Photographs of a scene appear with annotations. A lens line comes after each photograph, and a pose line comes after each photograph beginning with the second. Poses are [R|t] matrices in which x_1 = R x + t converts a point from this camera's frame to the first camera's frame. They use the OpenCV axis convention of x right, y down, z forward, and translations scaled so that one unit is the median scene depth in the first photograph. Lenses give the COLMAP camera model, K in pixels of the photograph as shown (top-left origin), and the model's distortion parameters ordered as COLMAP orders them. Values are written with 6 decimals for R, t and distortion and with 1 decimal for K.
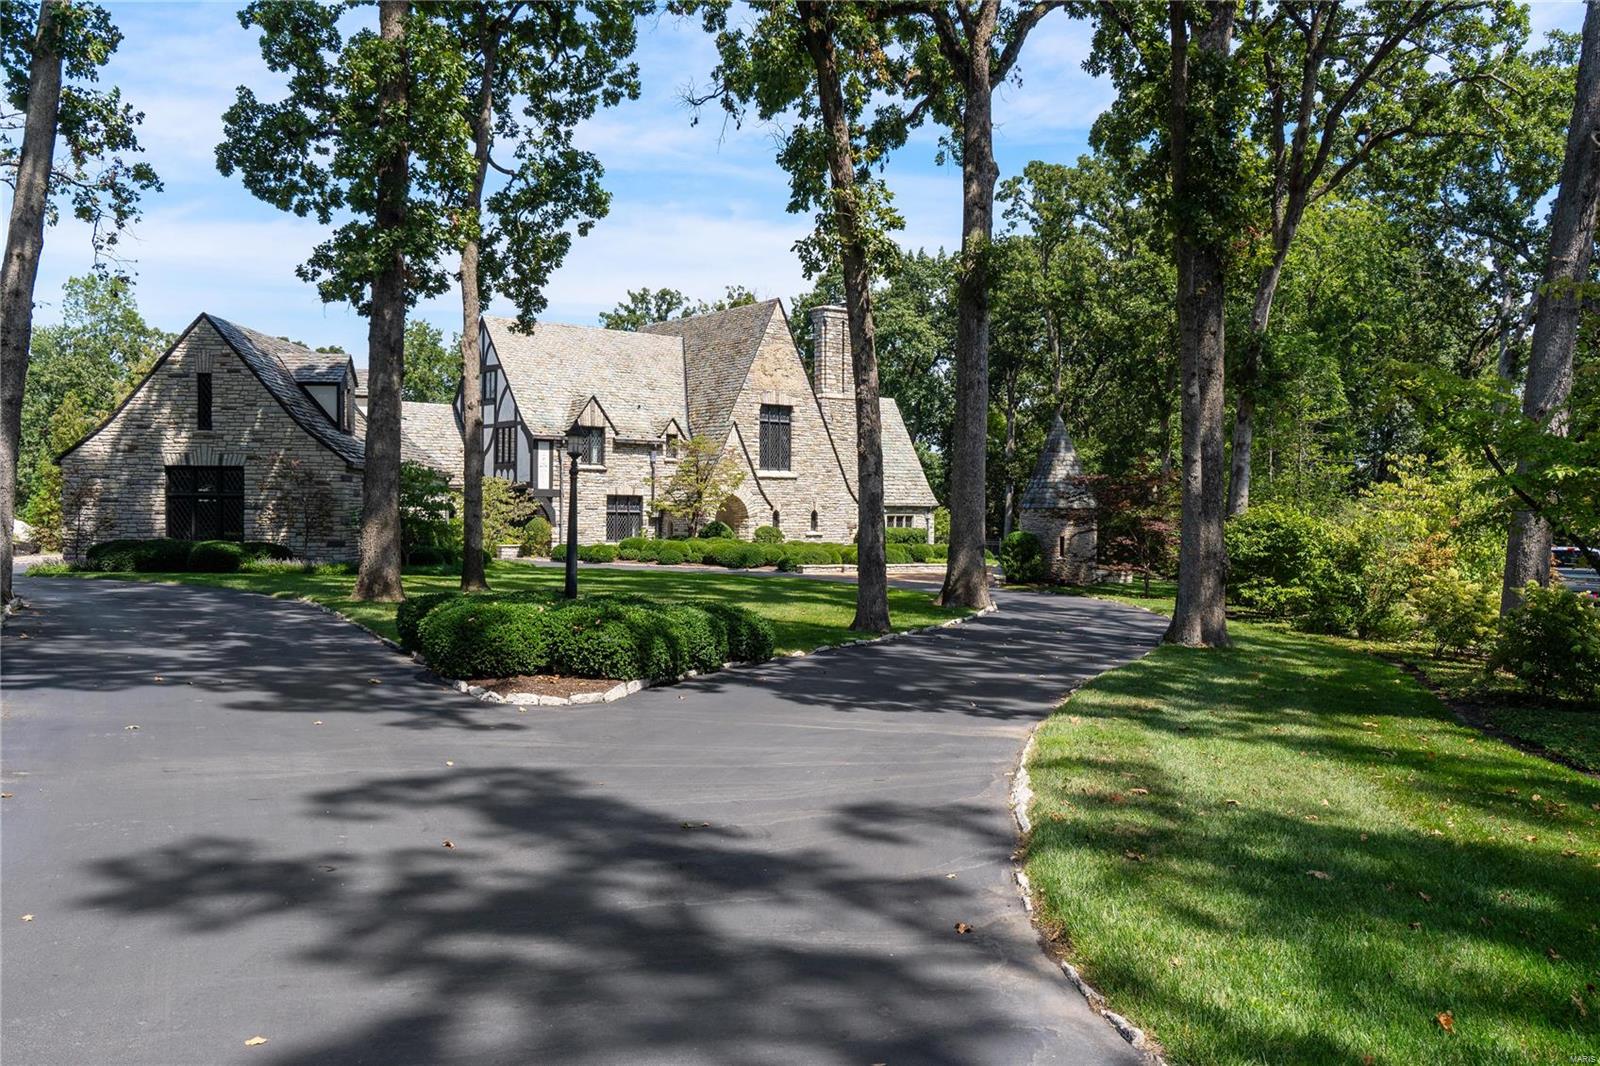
lens RADIAL K [[1280.7, 0, 809.1], [0, 1280.7, 506.7], [0, 0, 1]] dist [0.003053, 0.010202]
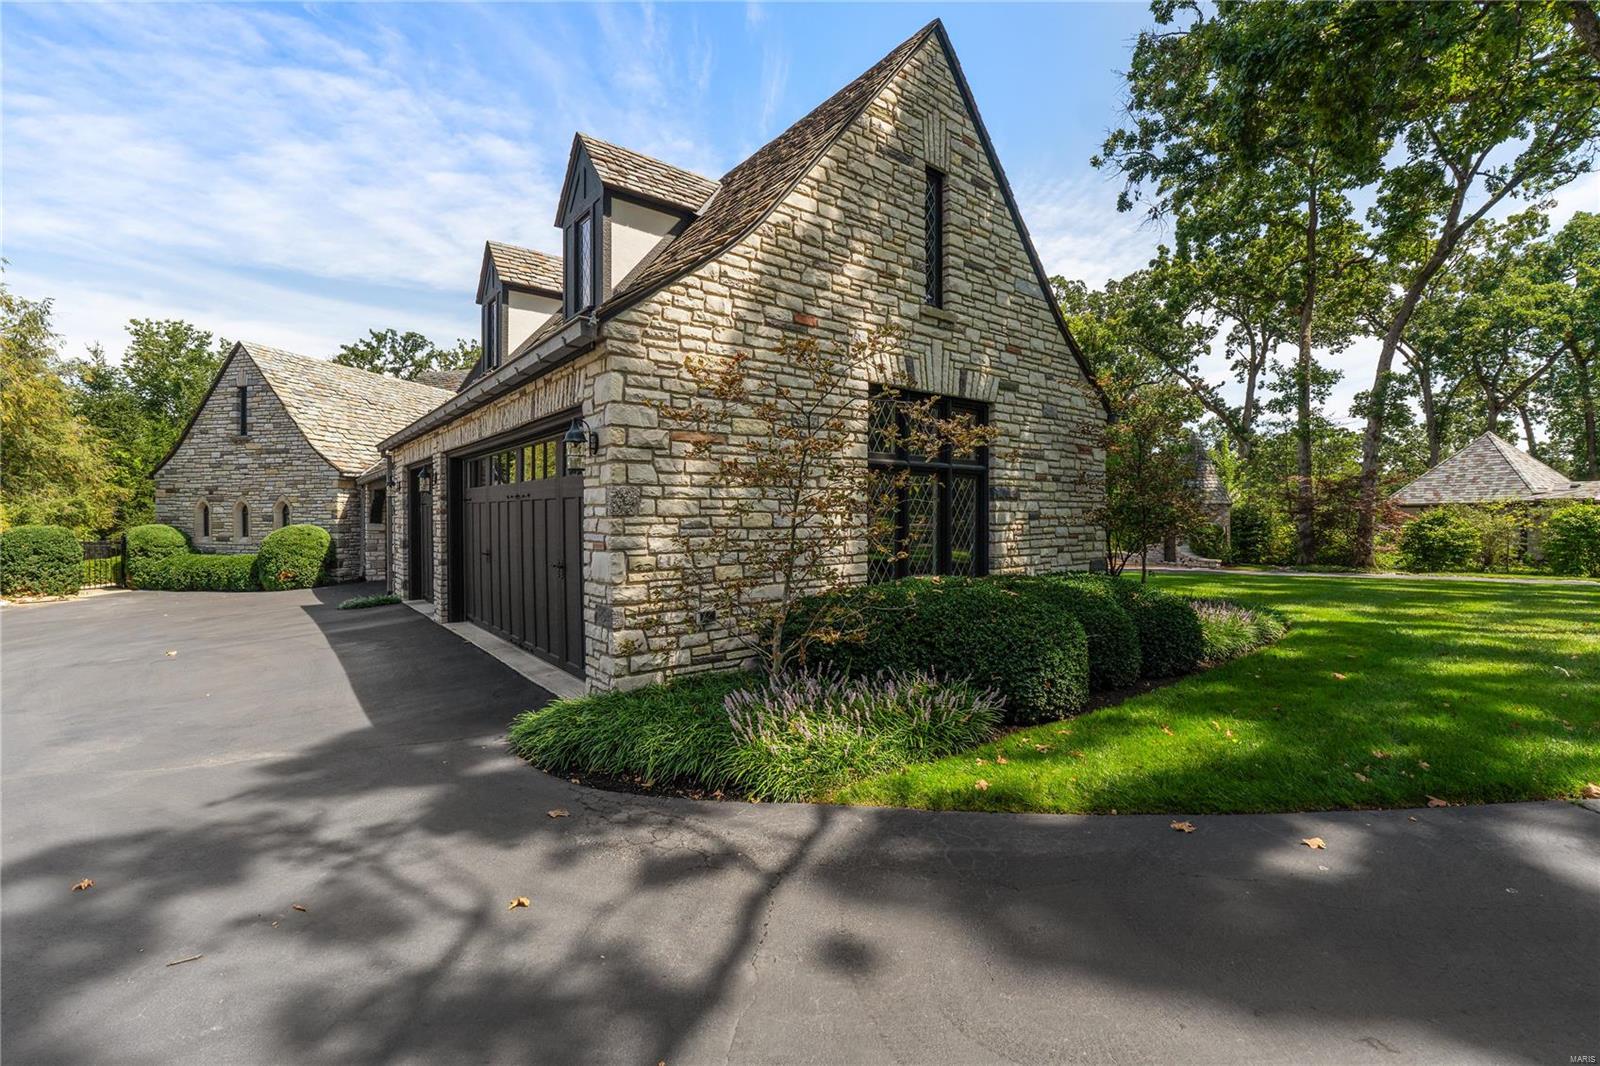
lens RADIAL K [[664.4, 0, 807.6], [0, 664.4, 509.3], [0, 0, 1]] dist [-0.000317, -0.000723]
pose [[0.797020, -0.005749, 0.603925, -0.430688], [0.006748, 0.999977, 0.000613, 0.003130], [-0.603915, 0.003586, 0.797041, 0.582354]]
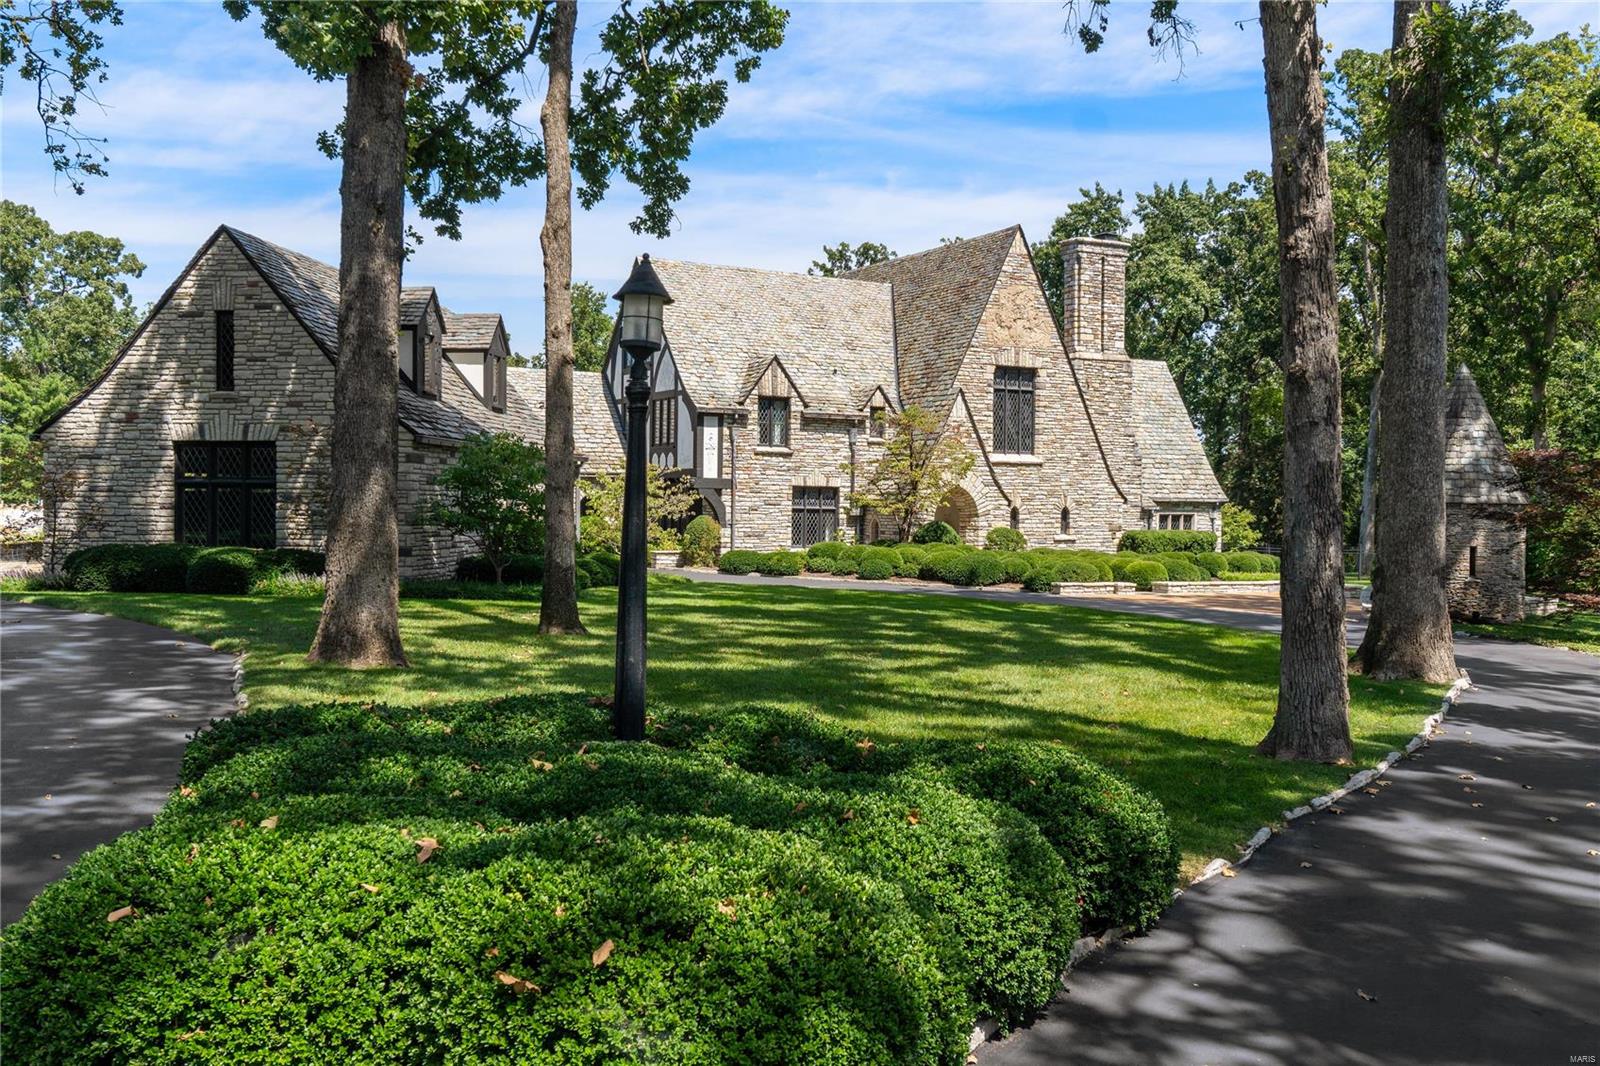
lens RADIAL K [[1404.2, 0, 809.3], [0, 1404.2, 516.0], [0, 0, 1]] dist [0.003562, 0.008298]
pose [[0.988304, 0.003091, -0.152466, -0.022229], [-0.001825, 0.999963, 0.008444, 0.001668], [0.152487, -0.008067, 0.988273, 0.190495]]
